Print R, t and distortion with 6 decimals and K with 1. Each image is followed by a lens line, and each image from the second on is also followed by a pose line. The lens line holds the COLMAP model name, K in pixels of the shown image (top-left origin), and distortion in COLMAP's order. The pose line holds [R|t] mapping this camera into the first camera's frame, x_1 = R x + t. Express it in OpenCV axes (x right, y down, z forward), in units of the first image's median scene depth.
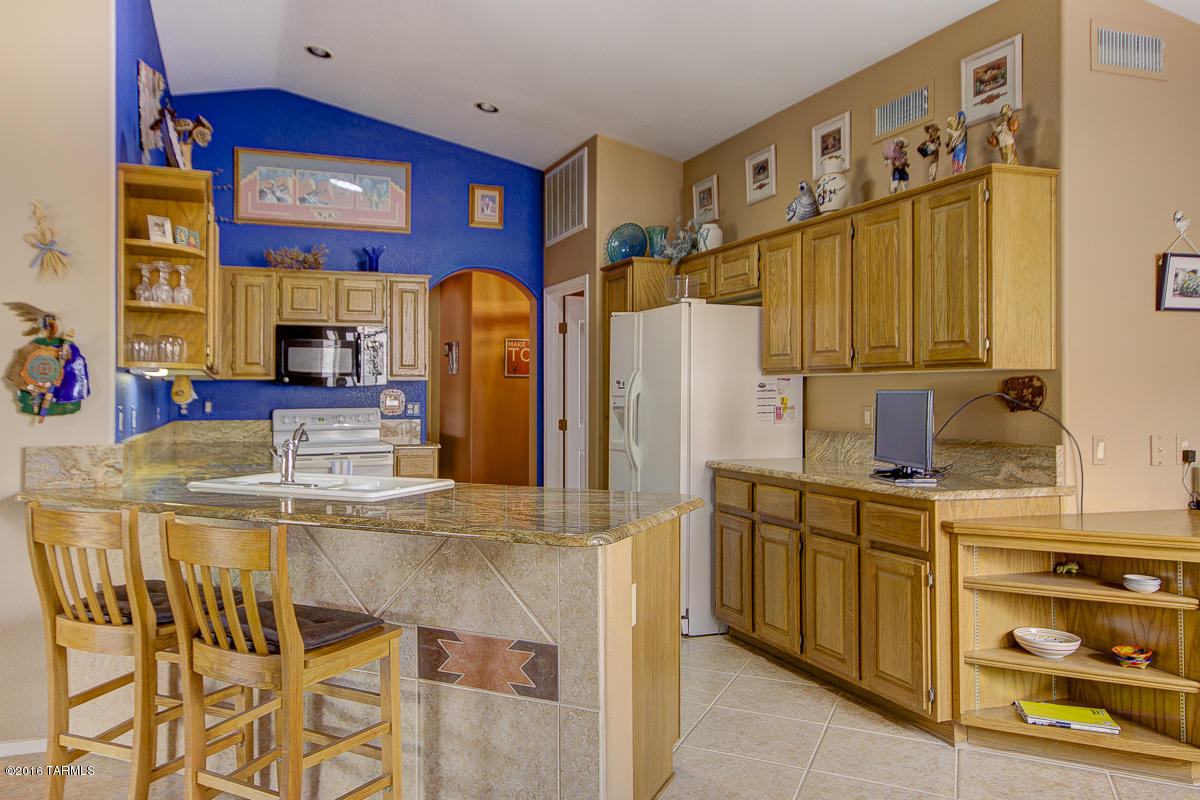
lens RADIAL K [[849.9, 0, 598.0], [0, 849.9, 395.0], [0, 0, 1]] dist [0.007588, 0.001149]
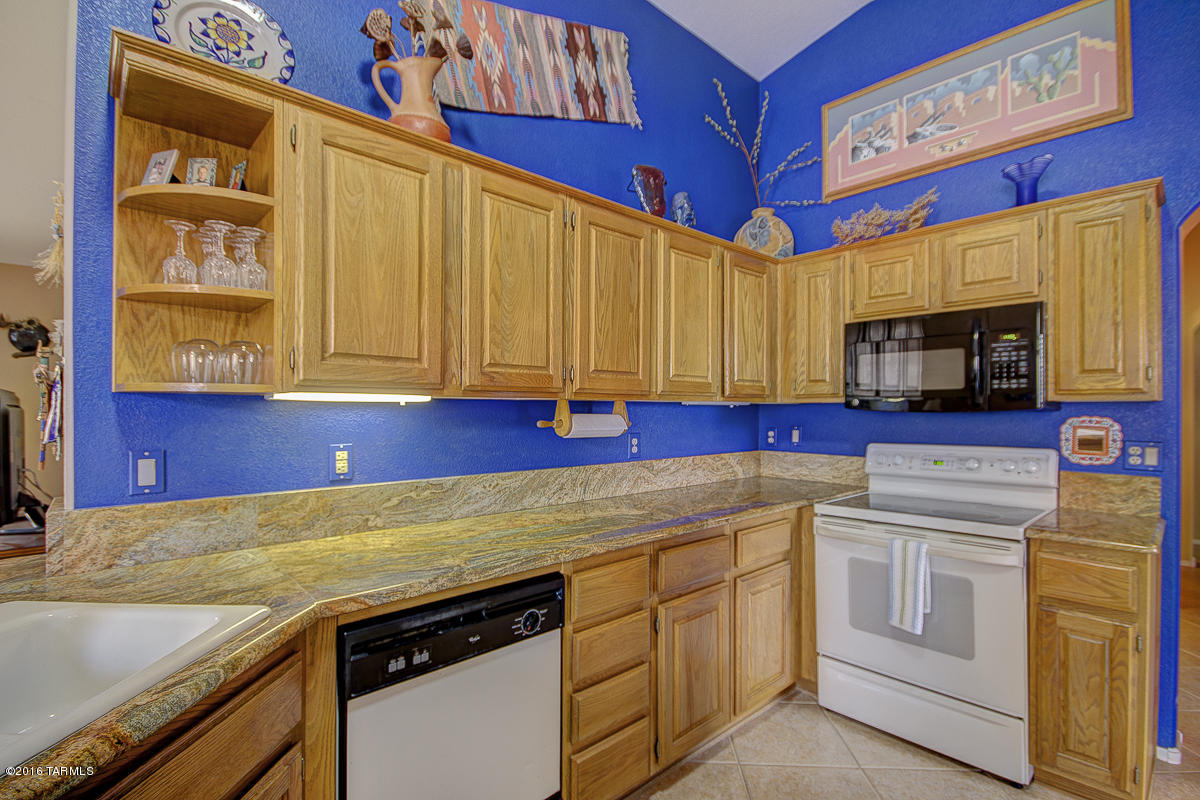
lens RADIAL K [[562.5, 0, 596.2], [0, 562.5, 406.8], [0, 0, 1]] dist [0.003452, -0.002515]
pose [[0.336369, -0.003100, -0.941725, -0.009294], [-0.007351, 0.999955, -0.005917, -0.009398], [0.941702, 0.008913, 0.336331, 0.620562]]
